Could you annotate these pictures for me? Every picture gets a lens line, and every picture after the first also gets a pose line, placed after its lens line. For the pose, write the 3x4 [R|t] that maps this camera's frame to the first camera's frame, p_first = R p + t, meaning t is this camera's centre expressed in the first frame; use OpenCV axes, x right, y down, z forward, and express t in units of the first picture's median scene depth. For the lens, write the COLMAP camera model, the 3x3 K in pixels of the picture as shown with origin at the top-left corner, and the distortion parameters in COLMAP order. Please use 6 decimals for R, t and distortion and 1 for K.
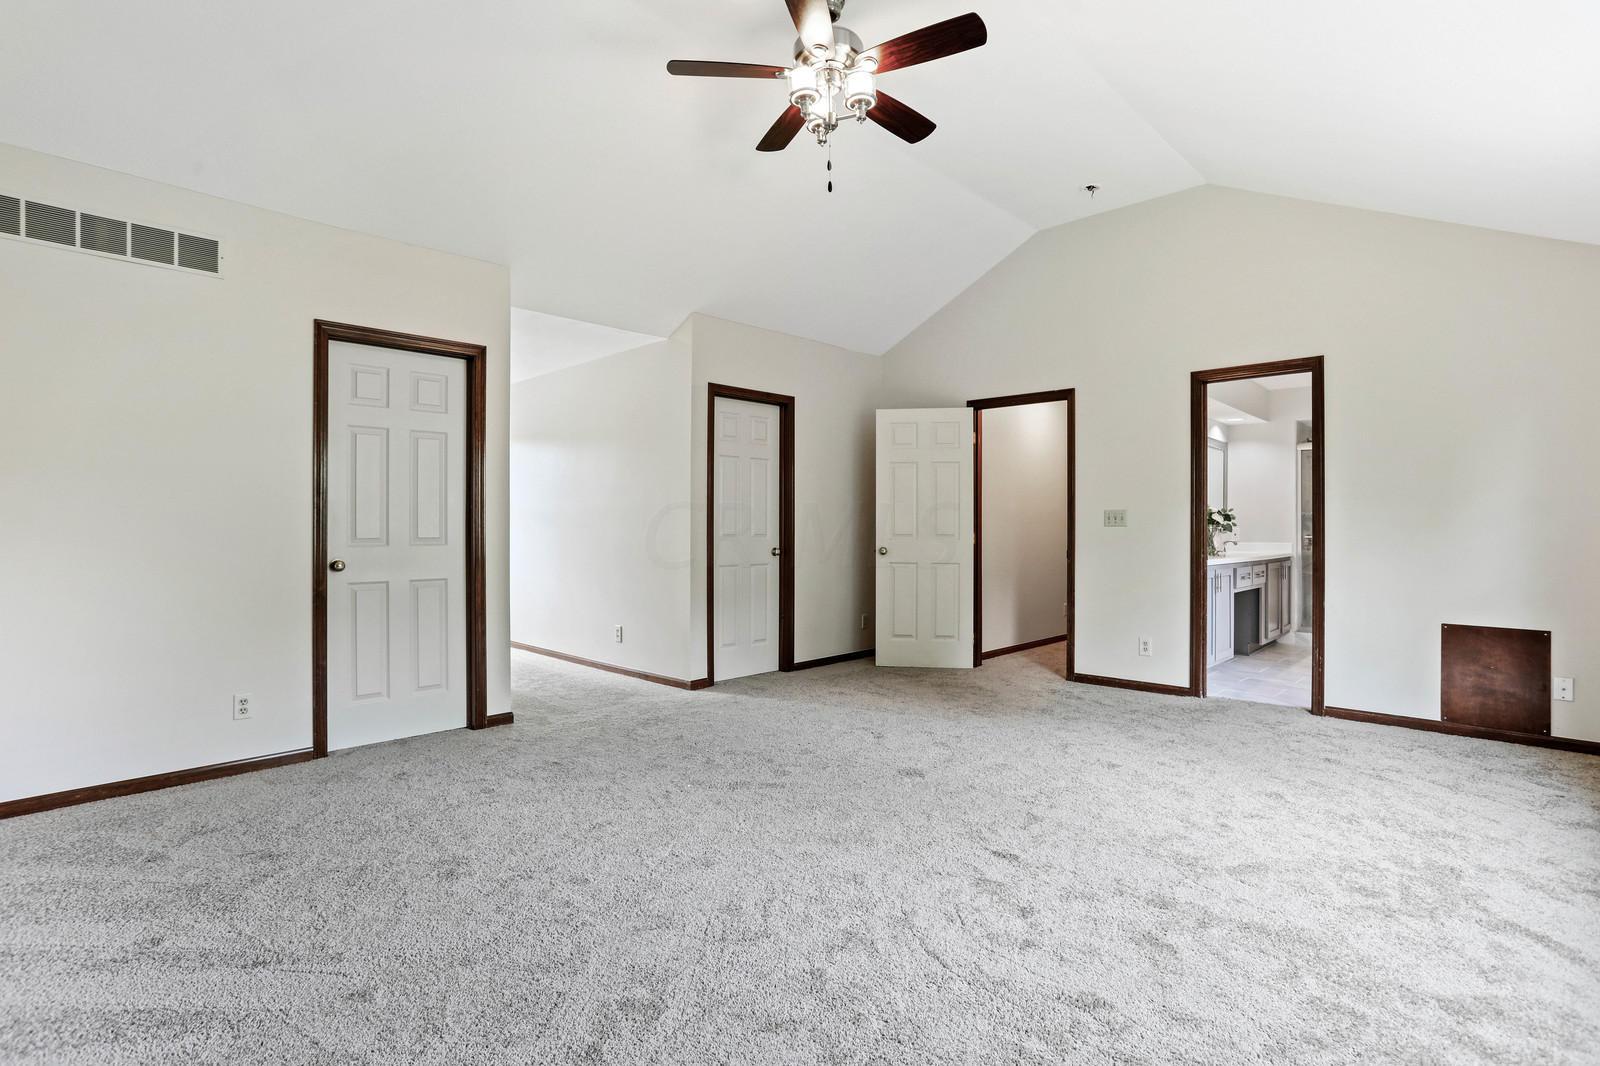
lens RADIAL K [[770.4, 0, 798.3], [0, 770.4, 522.7], [0, 0, 1]] dist [-0.061422, 0.032679]
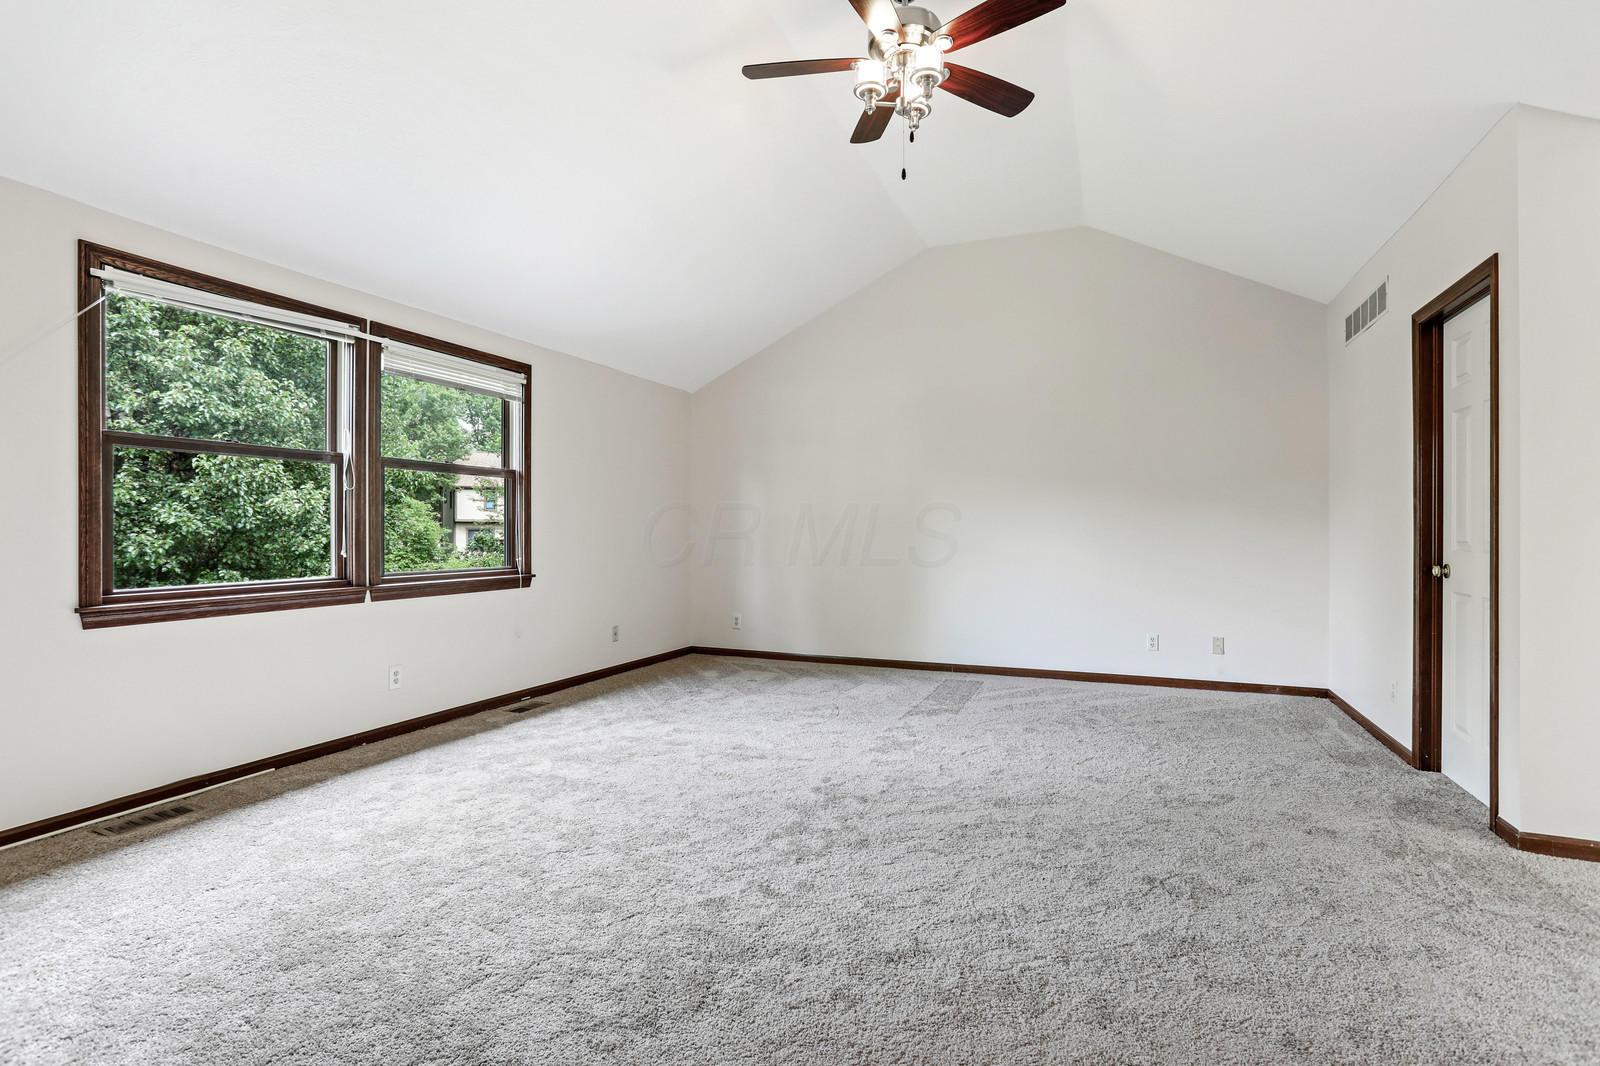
lens RADIAL K [[770.4, 0, 798.3], [0, 770.4, 522.7], [0, 0, 1]] dist [-0.061422, 0.032679]
pose [[-0.926837, -0.006650, -0.375406, 0.407543], [-0.002091, 0.999919, -0.012551, 0.008948], [0.375459, -0.010848, -0.926776, 1.421221]]
